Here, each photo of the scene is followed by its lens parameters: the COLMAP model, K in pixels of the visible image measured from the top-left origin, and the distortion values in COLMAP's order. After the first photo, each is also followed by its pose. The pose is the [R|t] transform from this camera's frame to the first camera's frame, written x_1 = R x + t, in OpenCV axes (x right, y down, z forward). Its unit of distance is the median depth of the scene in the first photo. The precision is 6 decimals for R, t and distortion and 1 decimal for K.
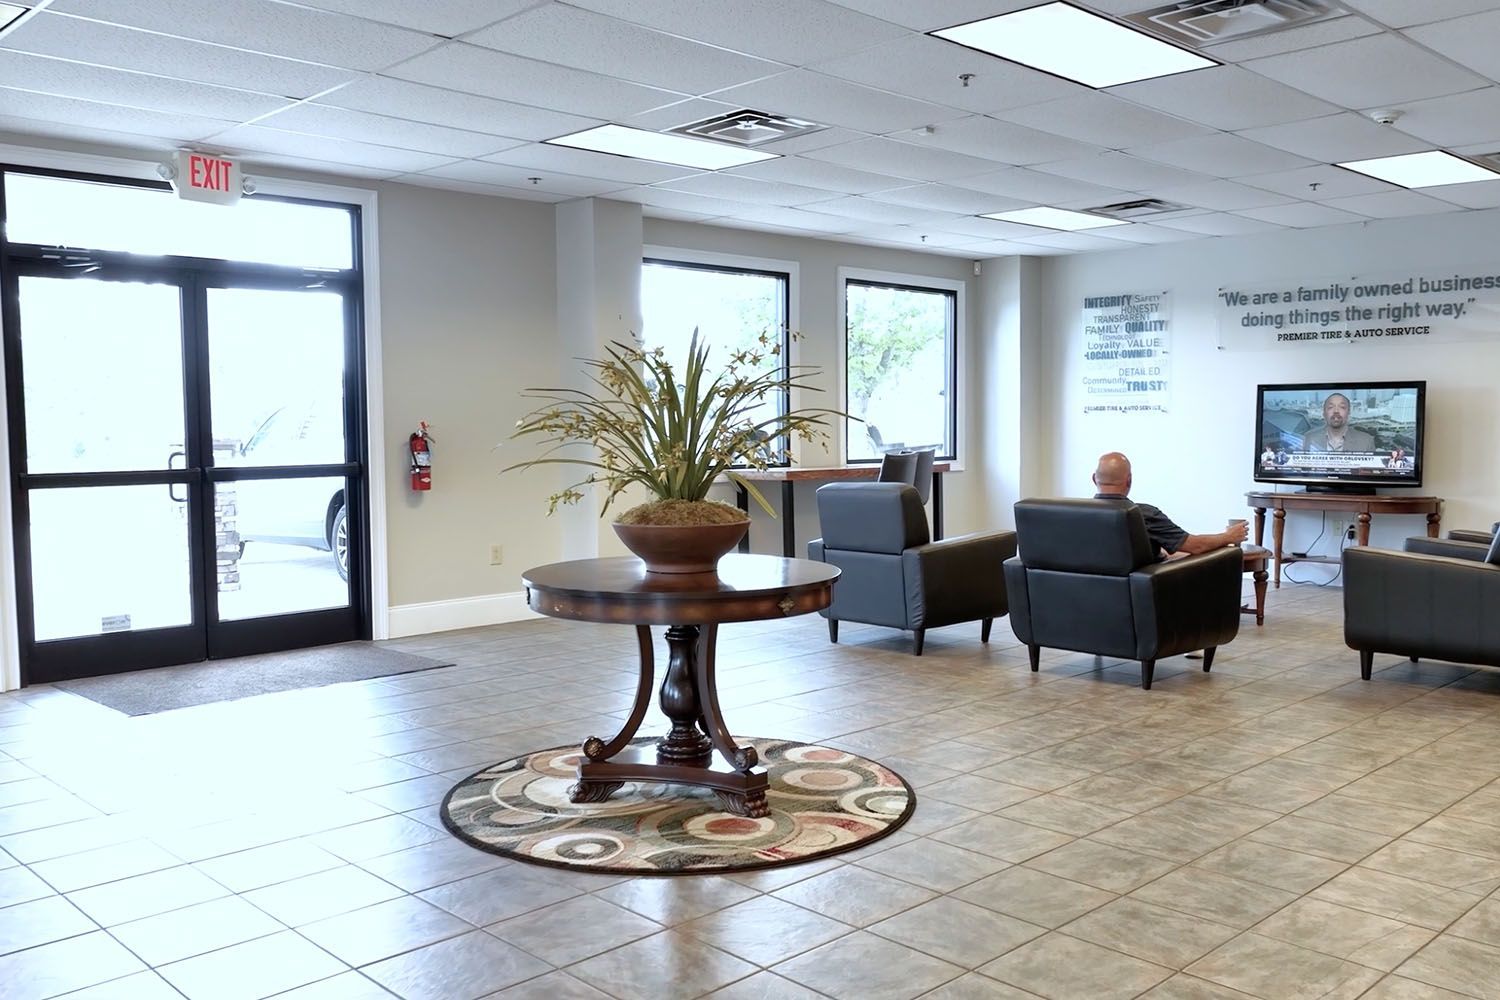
lens RADIAL K [[1308.8, 0, 750.0], [0, 1308.8, 500.0], [0, 0, 1]] dist [0.007817, -0.005922]
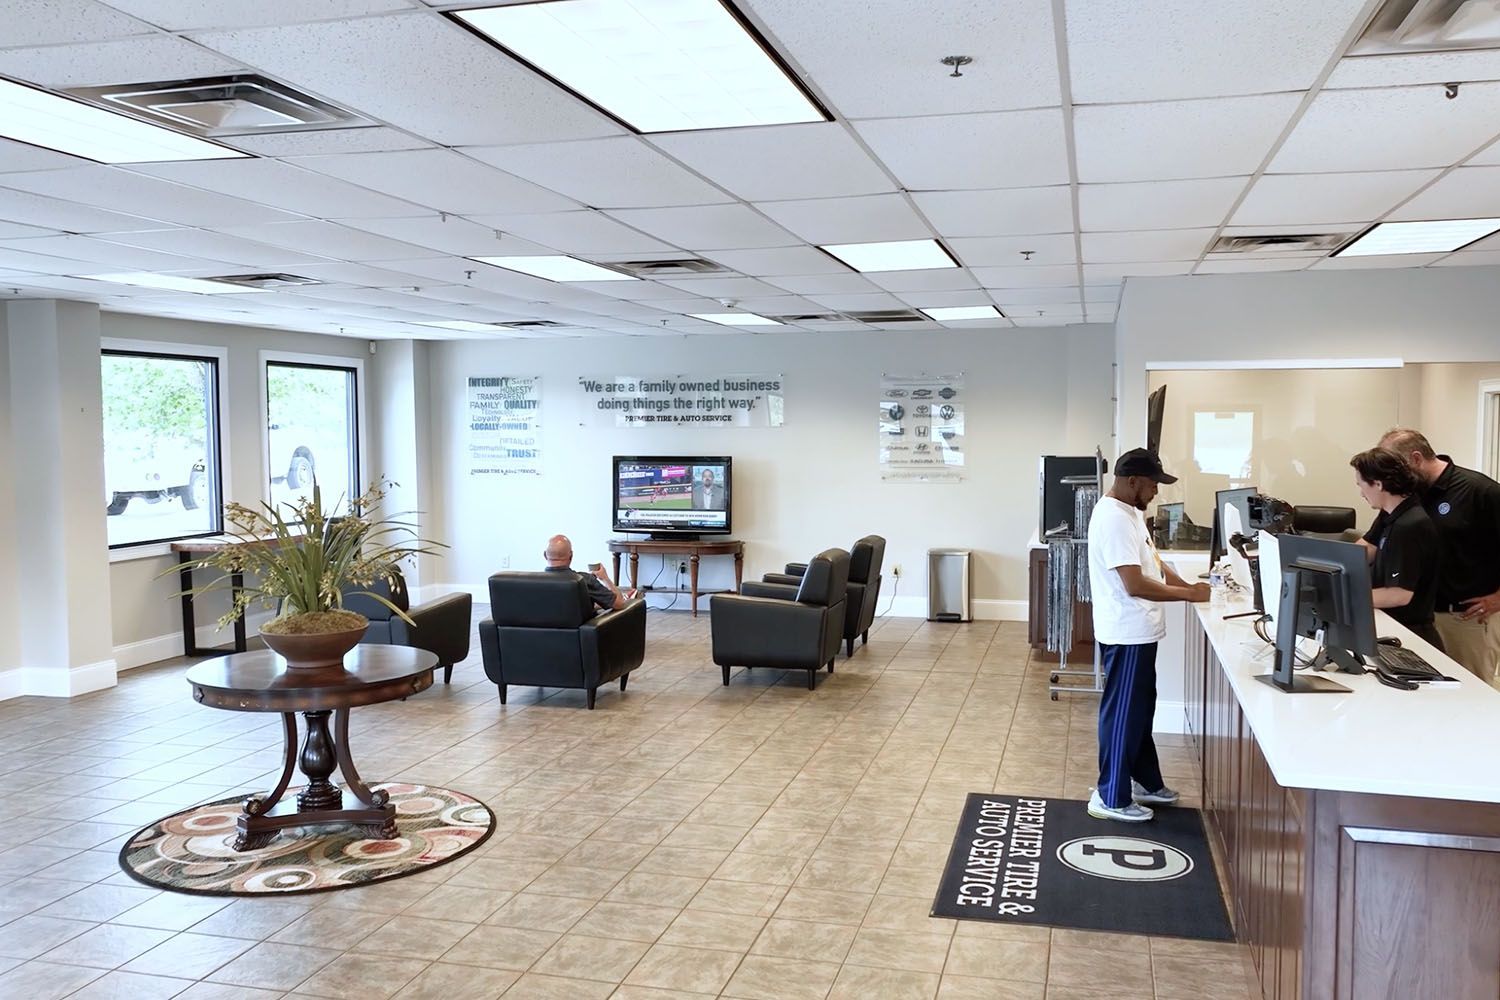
lens RADIAL K [[1308.8, 0, 750.0], [0, 1308.8, 500.0], [0, 0, 1]] dist [0.007817, -0.005922]
pose [[0.856723, -0.028156, 0.515008, -0.340854], [0.030035, 0.999538, 0.004683, -0.101756], [-0.514902, 0.011456, 0.857173, -0.355492]]
